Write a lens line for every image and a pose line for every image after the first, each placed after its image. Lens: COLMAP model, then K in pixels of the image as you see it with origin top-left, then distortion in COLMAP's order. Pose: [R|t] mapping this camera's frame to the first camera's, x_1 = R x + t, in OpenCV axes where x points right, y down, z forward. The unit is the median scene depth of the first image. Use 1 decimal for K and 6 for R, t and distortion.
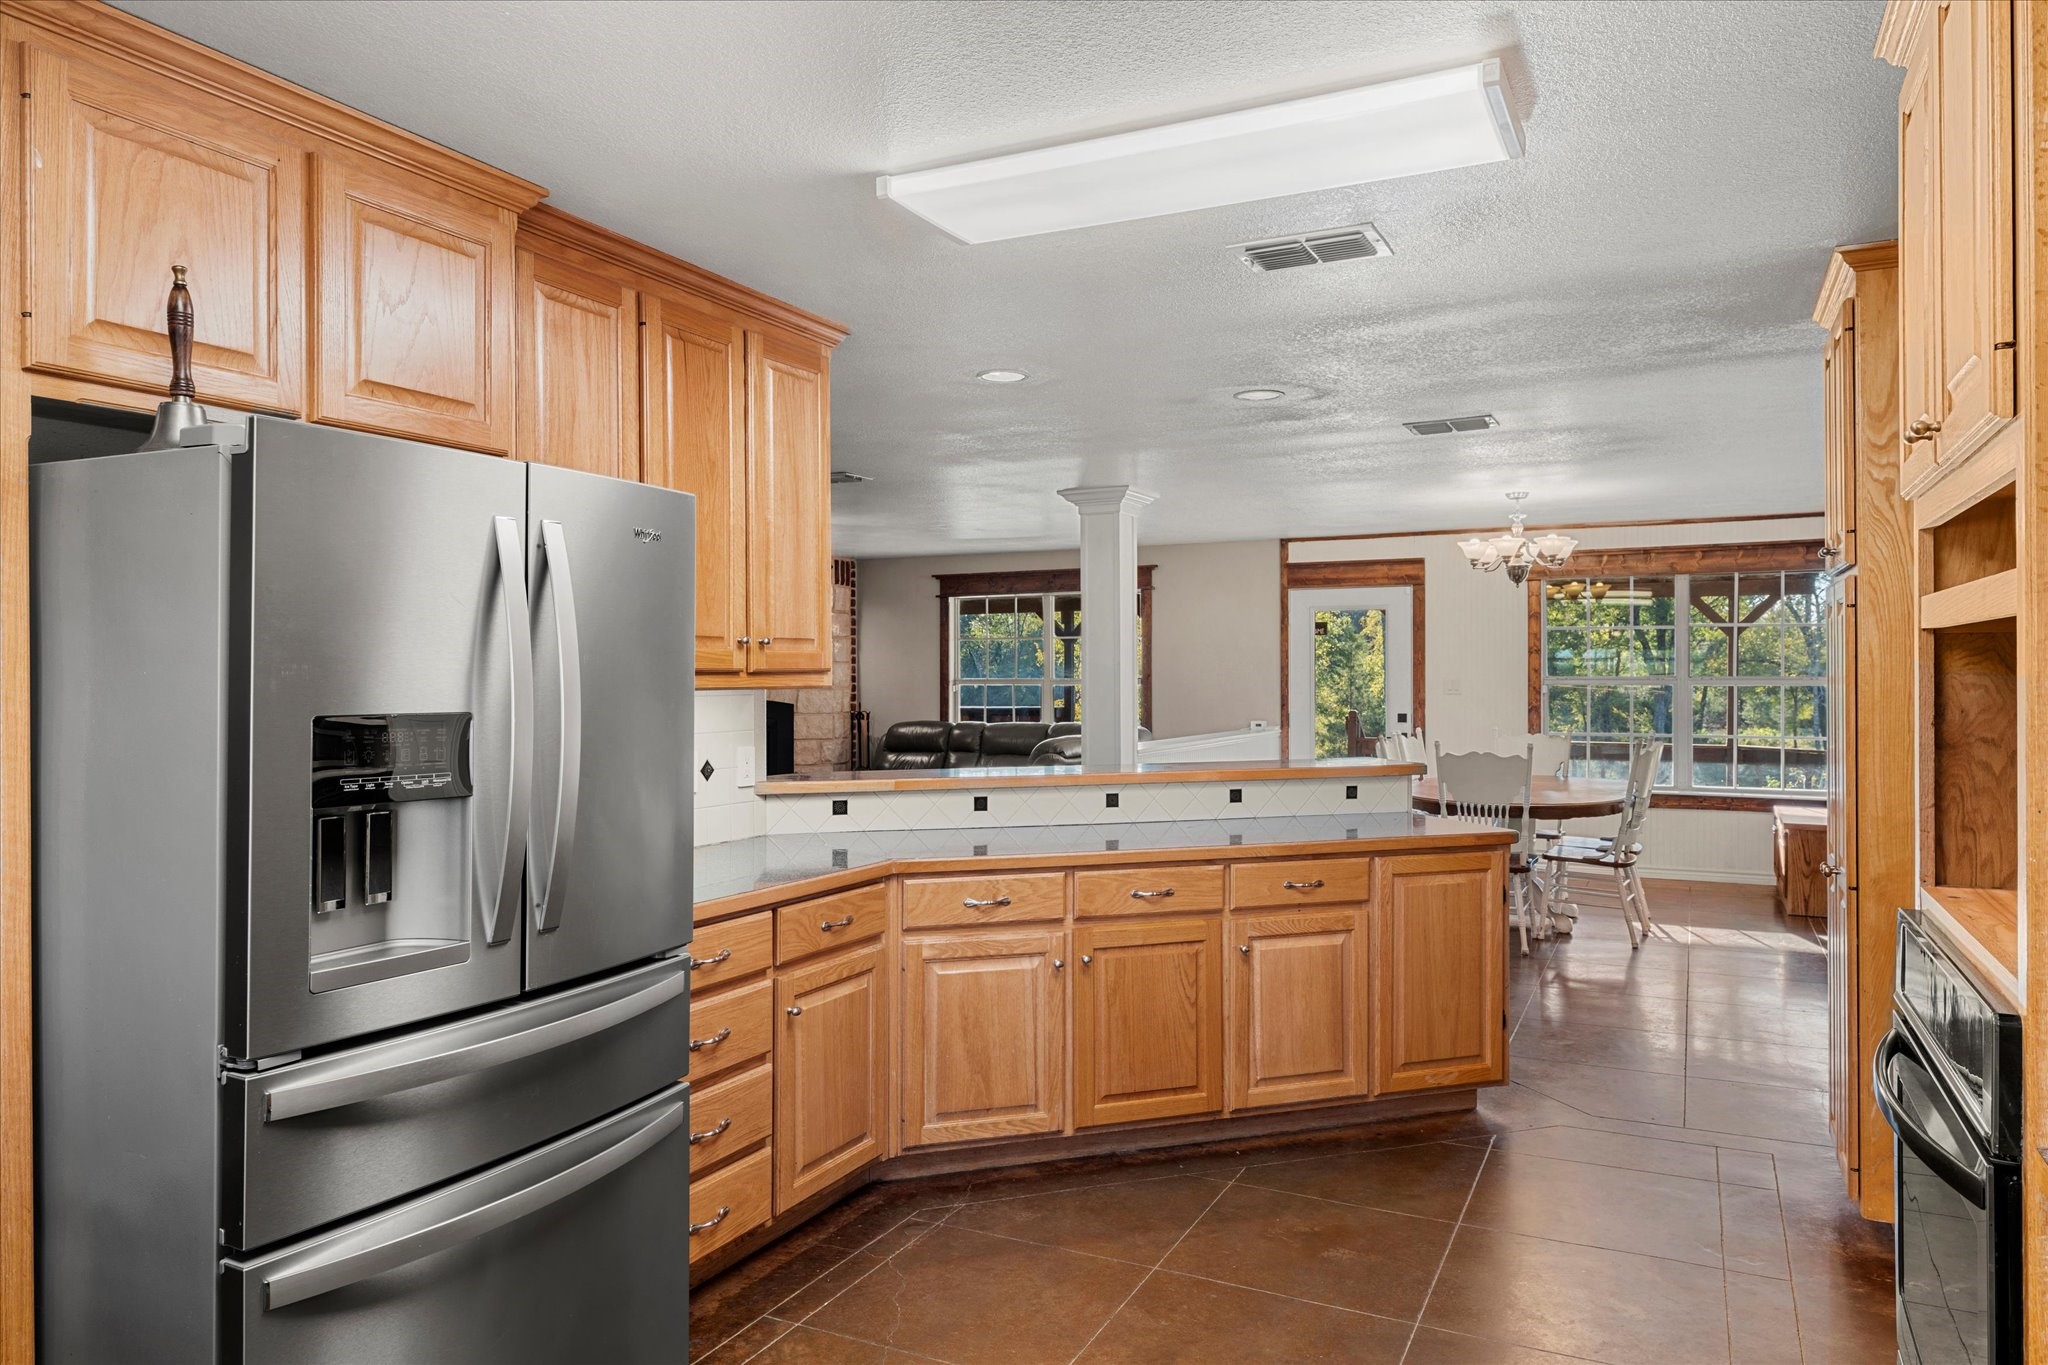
lens RADIAL K [[1308.3, 0, 1021.5], [0, 1308.3, 677.6], [0, 0, 1]] dist [-0.009057, -0.000746]
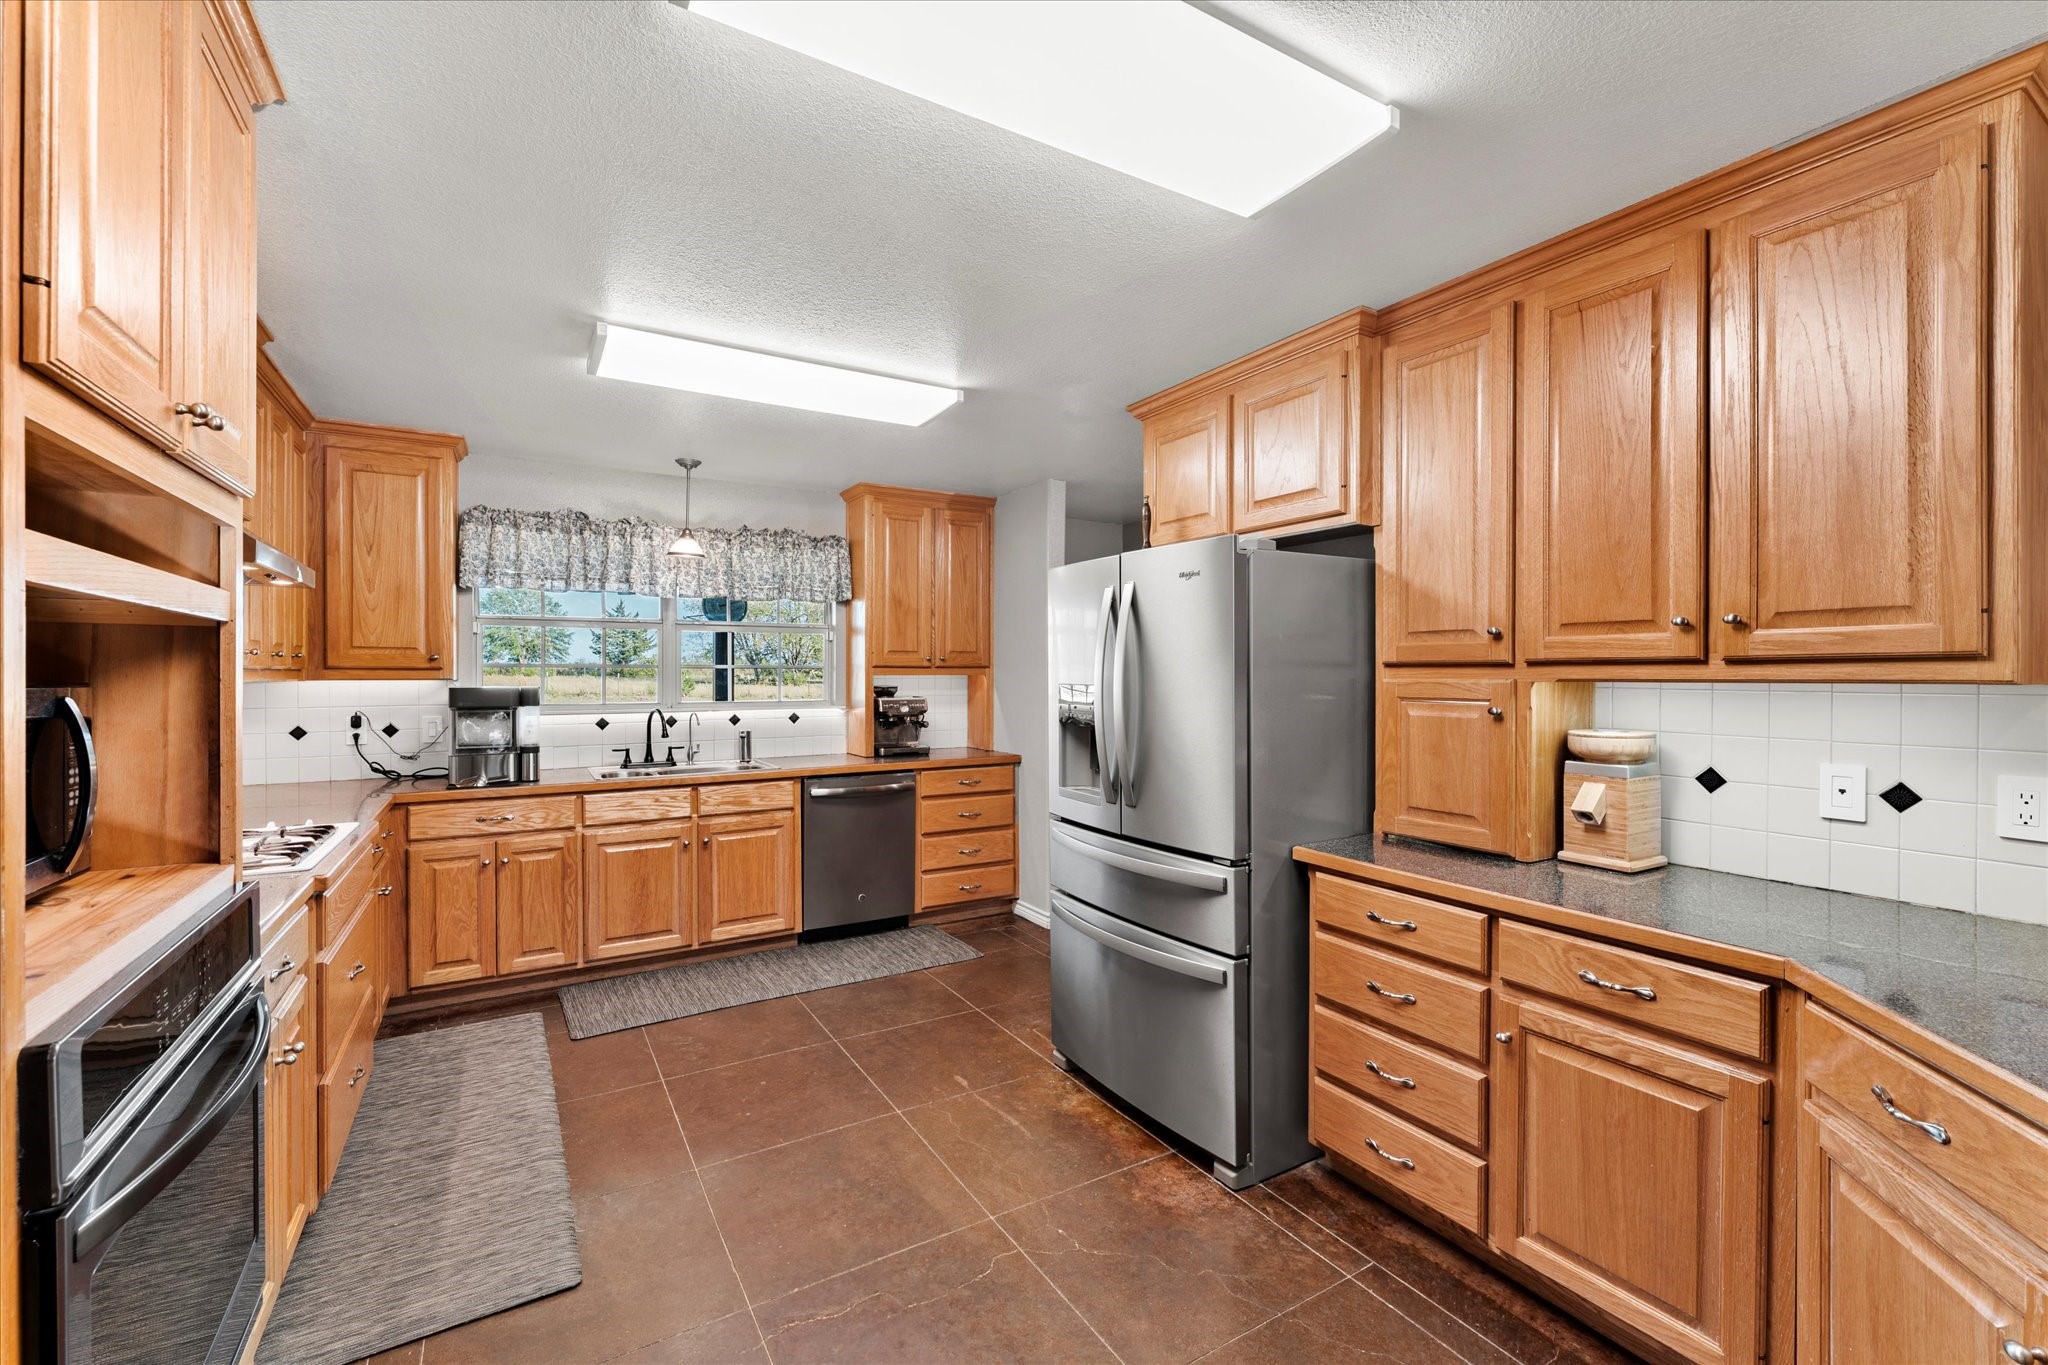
lens RADIAL K [[857.9, 0, 1013.9], [0, 857.9, 674.7], [0, 0, 1]] dist [0.000412, -0.000009]
pose [[-0.535005, 0.005919, -0.844828, 0.519013], [0.002472, 0.999982, 0.005441, 0.000722], [0.844845, 0.000822, -0.535010, 1.054334]]
